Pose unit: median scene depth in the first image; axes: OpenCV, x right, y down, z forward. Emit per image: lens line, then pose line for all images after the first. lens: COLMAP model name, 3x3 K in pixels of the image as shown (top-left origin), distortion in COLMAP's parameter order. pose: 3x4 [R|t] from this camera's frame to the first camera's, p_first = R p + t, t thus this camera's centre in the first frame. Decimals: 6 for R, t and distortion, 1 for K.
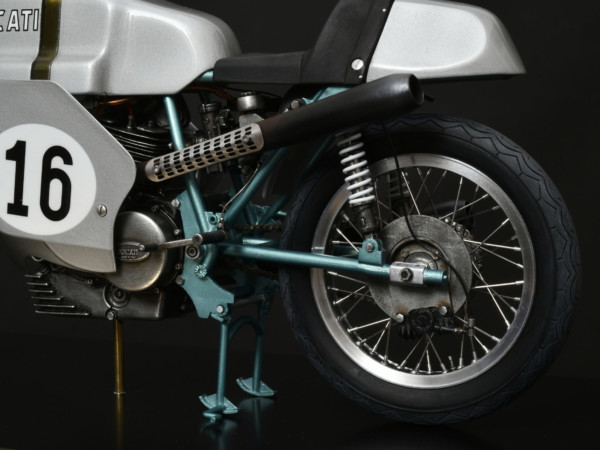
lens RADIAL K [[1356.4, 0, 300.0], [0, 1356.4, 225.0], [0, 0, 1]] dist [-0.010291, -0.169646]
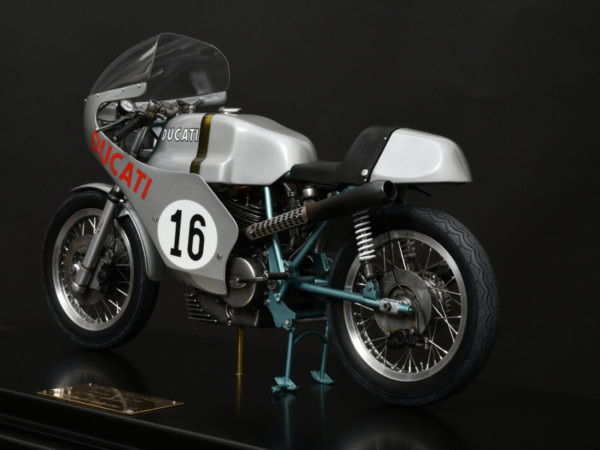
lens RADIAL K [[1292.3, 0, 300.0], [0, 1292.3, 225.0], [0, 0, 1]] dist [-0.016067, -0.262548]
pose [[0.953800, 0.046624, -0.296802, 0.397381], [-0.058559, 0.997789, -0.031442, -0.004386], [0.294680, 0.047370, 0.954421, -0.435719]]
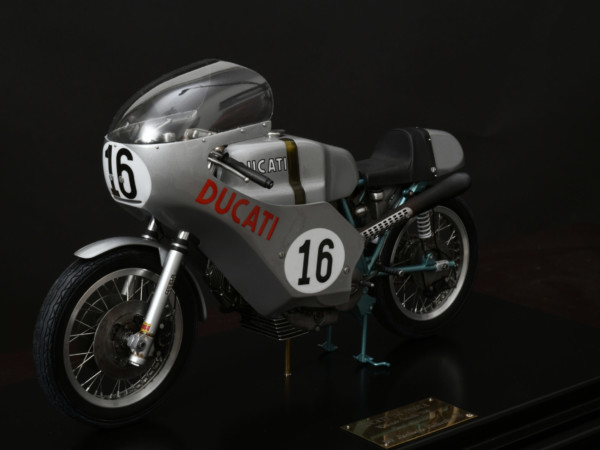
lens RADIAL K [[1292.3, 0, 300.0], [0, 1292.3, 225.0], [0, 0, 1]] dist [-0.016067, -0.262548]
pose [[0.423548, -0.199683, 0.883591, -1.627143], [0.070461, 0.979709, 0.187630, -0.383356], [-0.903129, -0.017212, 0.429024, 0.341448]]
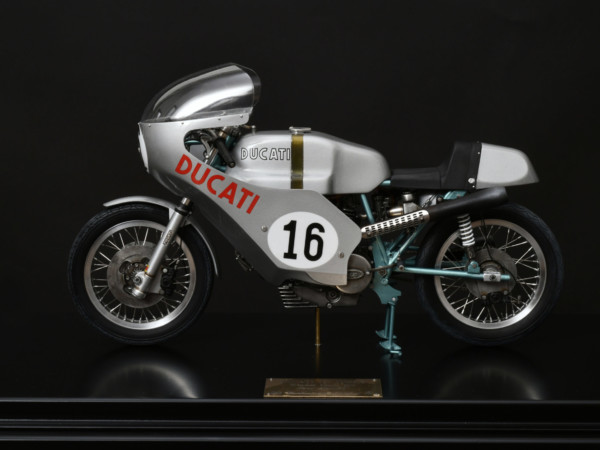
lens RADIAL K [[1356.4, 0, 300.0], [0, 1356.4, 225.0], [0, 0, 1]] dist [-0.010291, -0.169646]
pose [[0.922884, -0.063102, 0.379873, -0.946763], [0.032857, 0.995789, 0.085590, -0.224532], [-0.383674, -0.066508, 0.921070, -0.790206]]
